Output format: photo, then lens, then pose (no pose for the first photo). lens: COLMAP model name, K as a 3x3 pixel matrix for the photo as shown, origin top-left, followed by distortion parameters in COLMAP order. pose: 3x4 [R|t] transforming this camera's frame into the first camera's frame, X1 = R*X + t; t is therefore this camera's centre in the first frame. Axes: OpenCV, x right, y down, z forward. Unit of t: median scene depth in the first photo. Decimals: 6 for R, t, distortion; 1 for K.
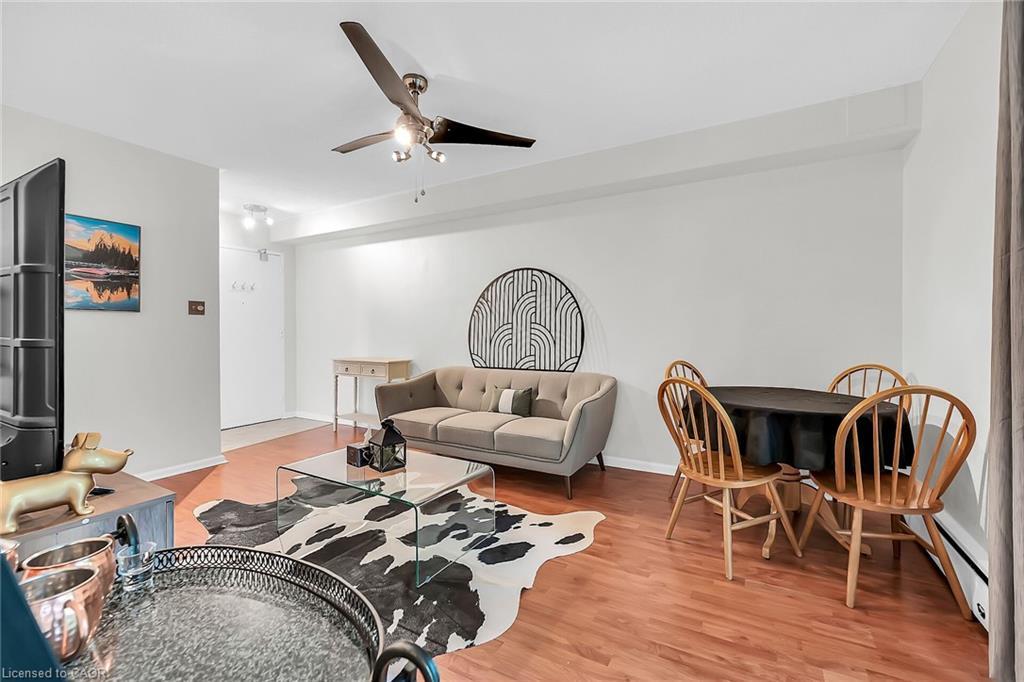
lens RADIAL K [[440.3, 0, 544.6], [0, 440.3, 341.2], [0, 0, 1]] dist [-0.000512, -0.000140]
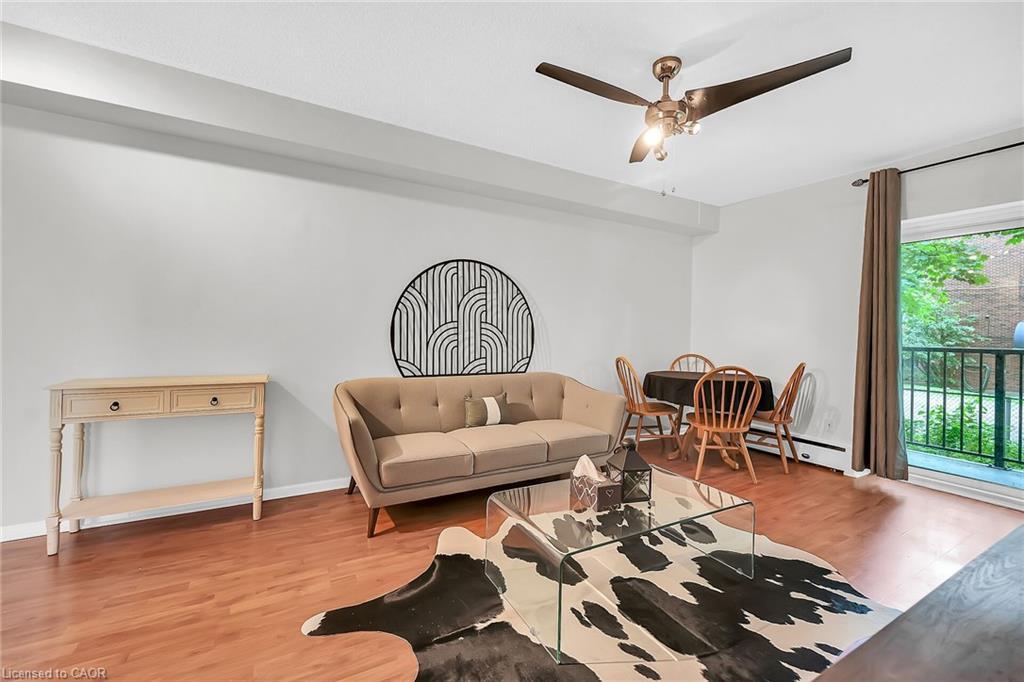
lens RADIAL K [[420.6, 0, 512.0], [0, 420.6, 341.0], [0, 0, 1]] dist [-0.000237, -0.000111]
pose [[0.516317, -0.008656, 0.856354, -0.786410], [-0.000634, 0.999945, 0.010490, -0.012827], [-0.856397, -0.005959, 0.516283, 0.529827]]
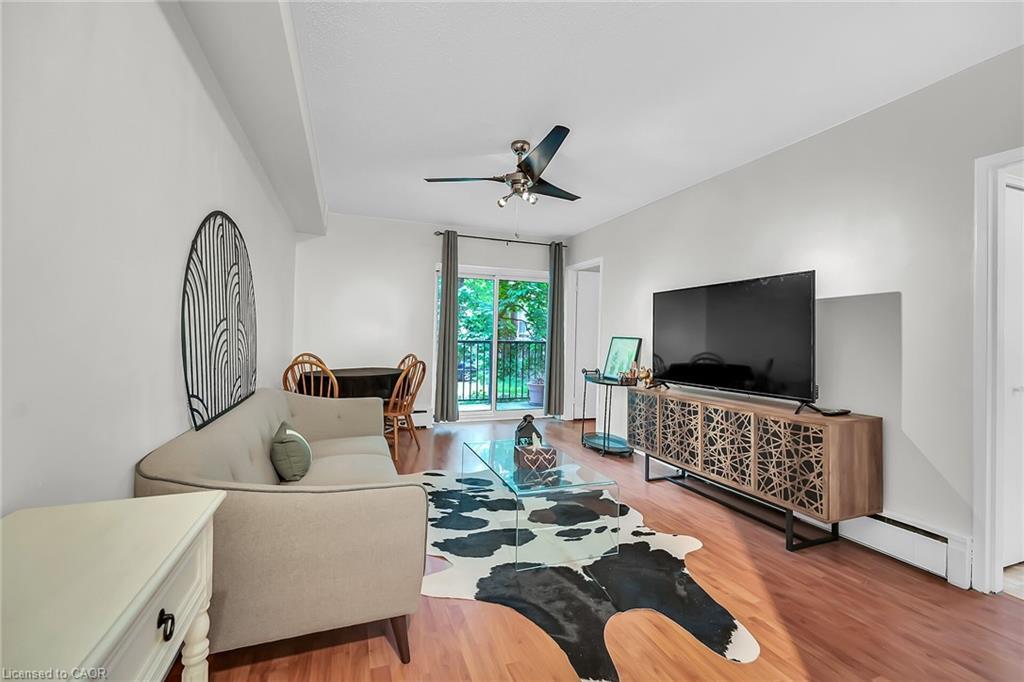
lens RADIAL K [[420.6, 0, 512.0], [0, 420.6, 341.0], [0, 0, 1]] dist [-0.000237, -0.000111]
pose [[-0.772668, -0.018604, 0.634537, -0.690376], [-0.000187, 0.999577, 0.029078, -0.032798], [-0.634810, 0.022349, -0.772345, 1.269711]]
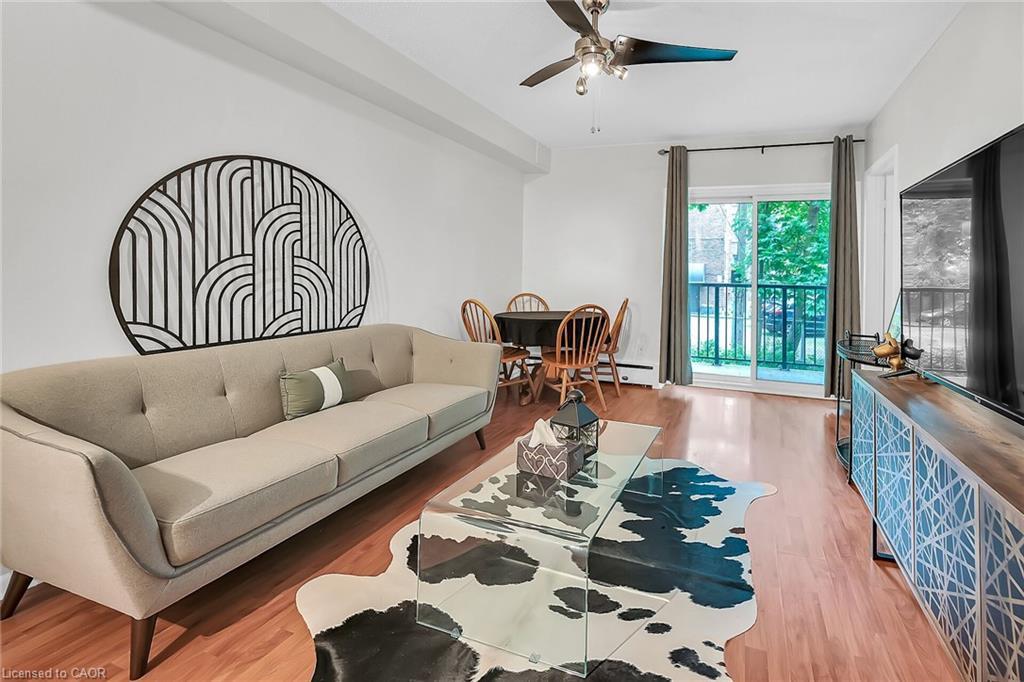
lens RADIAL K [[448.7, 0, 614.2], [0, 448.7, 275.1], [0, 0, 1]] dist [-0.001532, -0.000129]
pose [[-0.221000, -0.005313, 0.975259, -0.771597], [-0.000021, 0.999985, 0.005443, -0.020836], [-0.975274, 0.001183, -0.220997, 0.752243]]
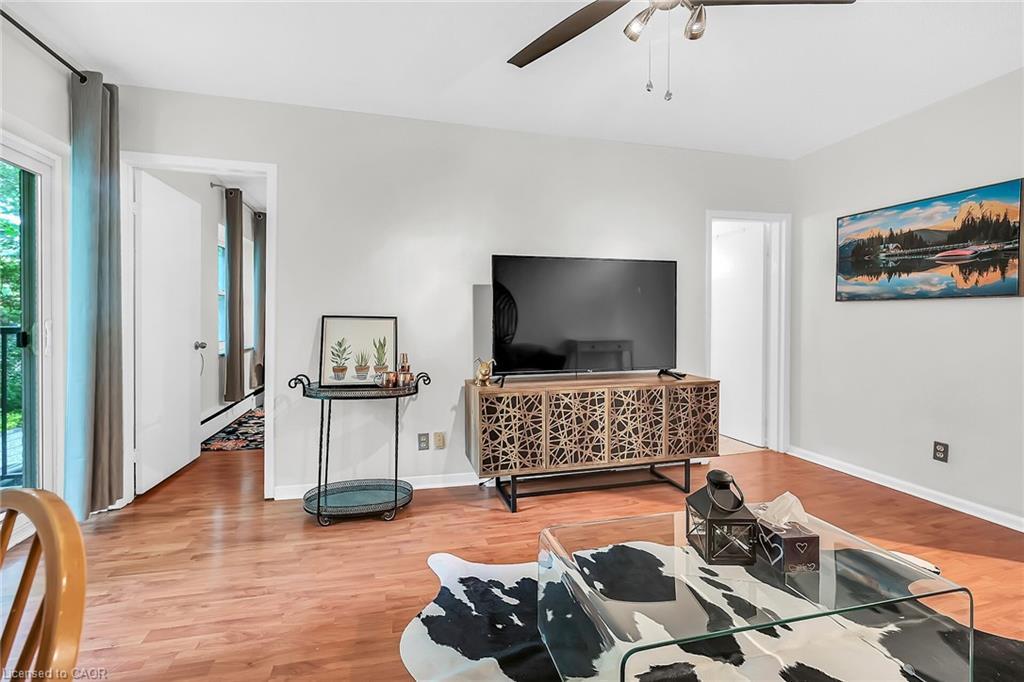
lens RADIAL K [[406.4, 0, 498.3], [0, 406.4, 328.1], [0, 0, 1]] dist [0.000545, 0.000006]
pose [[-0.738157, 0.012383, -0.674515, 0.152914], [-0.020006, 0.998990, 0.040234, -0.020162], [0.674332, 0.043193, -0.737164, 0.809107]]
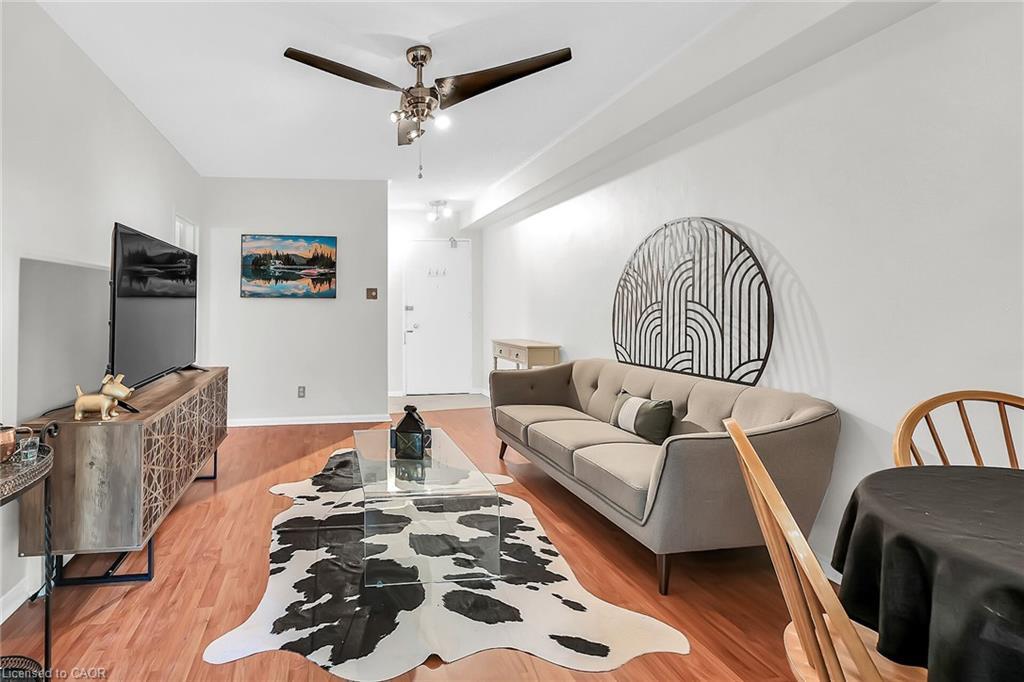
lens RADIAL K [[465.1, 0, 351.9], [0, 465.1, 298.6], [0, 0, 1]] dist [0.001992, 0.000199]
pose [[0.538964, -0.019256, -0.842109, 0.300539], [-0.017423, 0.999270, -0.034001, -0.014206], [0.842149, 0.032997, 0.538235, 0.224718]]
